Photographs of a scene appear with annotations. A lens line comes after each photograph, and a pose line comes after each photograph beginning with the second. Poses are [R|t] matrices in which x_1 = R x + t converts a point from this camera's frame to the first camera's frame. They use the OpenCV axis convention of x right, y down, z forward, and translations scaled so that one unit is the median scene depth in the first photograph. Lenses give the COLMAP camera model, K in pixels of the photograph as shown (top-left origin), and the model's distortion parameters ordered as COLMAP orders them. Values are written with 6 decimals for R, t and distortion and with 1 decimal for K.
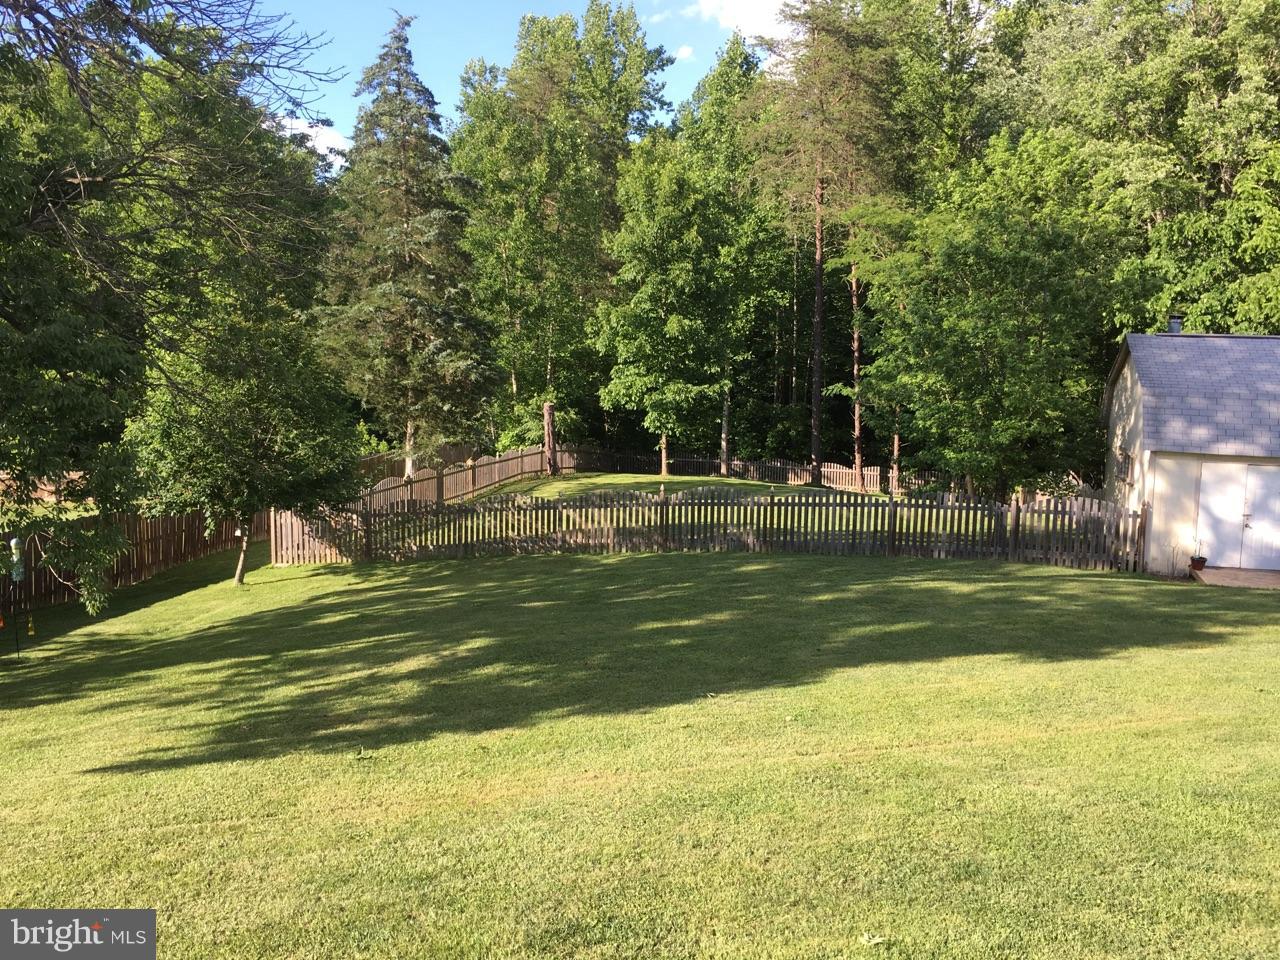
lens RADIAL K [[1094.7, 0, 640.0], [0, 1094.7, 480.0], [0, 0, 1]] dist [0.084064, -0.113723]
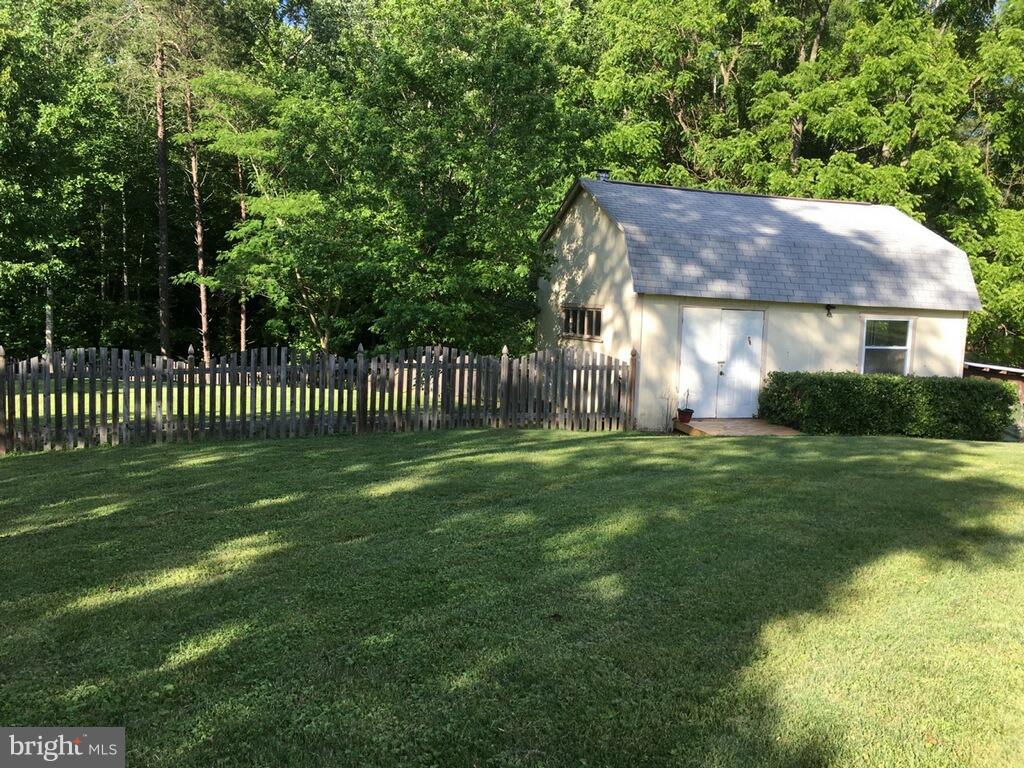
lens RADIAL K [[875.8, 0, 512.0], [0, 875.8, 384.0], [0, 0, 1]] dist [0.084064, -0.113723]
pose [[0.835420, -0.034729, 0.548514, -0.023468], [0.042383, 0.999101, -0.001293, 0.065172], [-0.547975, 0.024328, 0.836141, 0.702500]]
